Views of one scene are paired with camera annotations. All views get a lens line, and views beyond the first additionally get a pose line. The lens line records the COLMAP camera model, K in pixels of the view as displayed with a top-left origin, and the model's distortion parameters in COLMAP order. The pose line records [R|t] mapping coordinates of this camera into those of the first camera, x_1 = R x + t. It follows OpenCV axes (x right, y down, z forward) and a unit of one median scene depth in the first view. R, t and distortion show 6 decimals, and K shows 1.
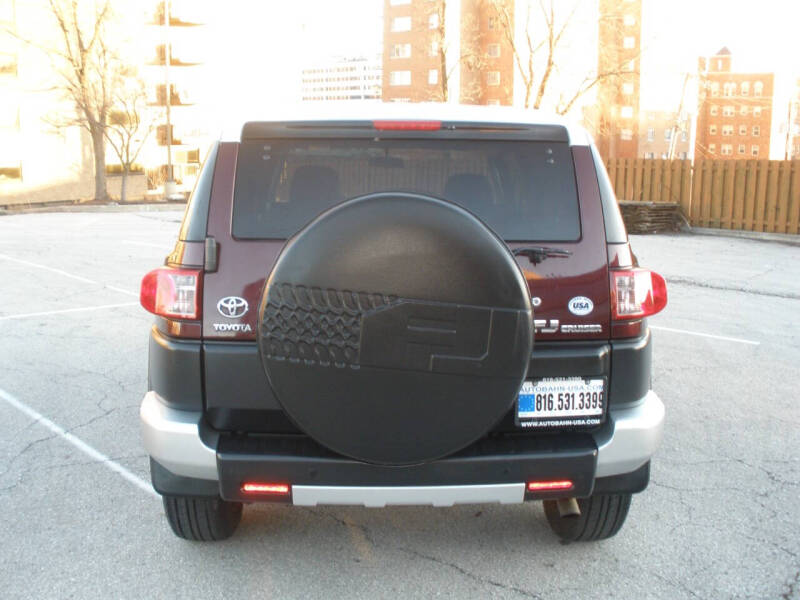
lens RADIAL K [[873.1, 0, 400.0], [0, 873.1, 300.0], [0, 0, 1]] dist [-0.287780, 0.357846]
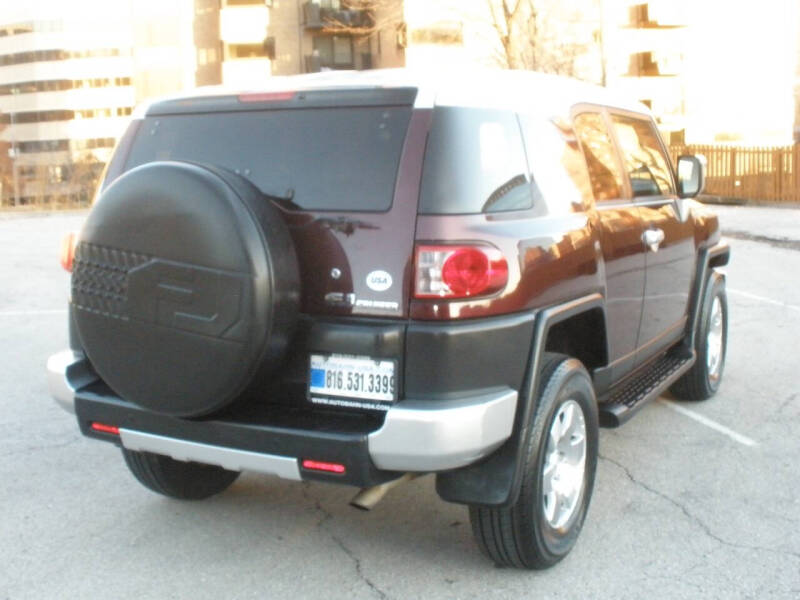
lens RADIAL K [[1060.8, 0, 400.6], [0, 1060.8, 283.9], [0, 0, 1]] dist [-0.220897, 0.071874]
pose [[0.854448, 0.051136, -0.517014, 0.825595], [-0.065352, 0.997819, -0.009314, 0.019236], [0.515410, 0.041746, 0.855926, 0.034121]]
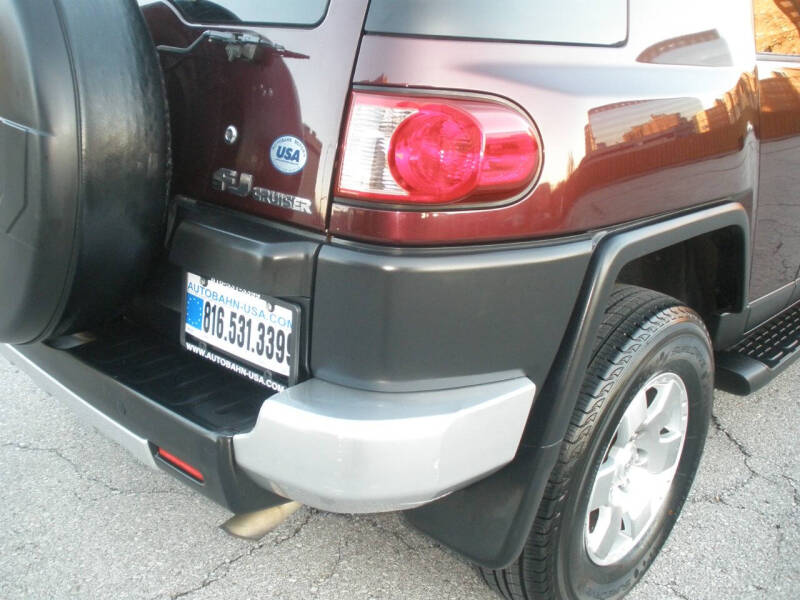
lens RADIAL K [[873.1, 0, 400.0], [0, 873.1, 300.0], [0, 0, 1]] dist [-0.287780, 0.357846]
pose [[0.691378, 0.261438, -0.673534, 0.613041], [-0.147488, 0.963675, 0.222662, -0.032656], [0.707279, -0.054606, 0.704822, 0.696725]]
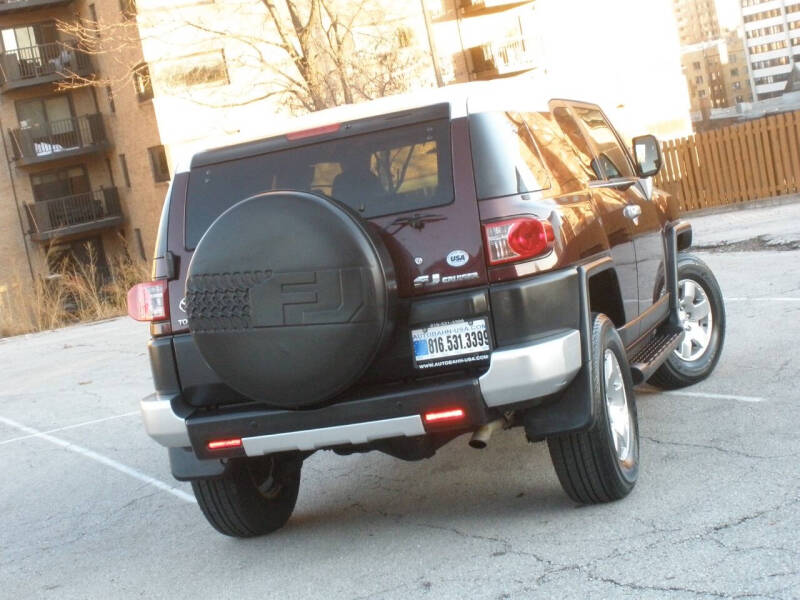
lens RADIAL K [[1597.6, 0, 400.0], [0, 1597.6, 300.0], [0, 0, 1]] dist [-0.008970, -0.158200]
pose [[0.917746, -0.152144, -0.366872, 0.917534], [0.128590, 0.987789, -0.087968, 0.240357], [0.375776, 0.033556, 0.926103, -1.005502]]
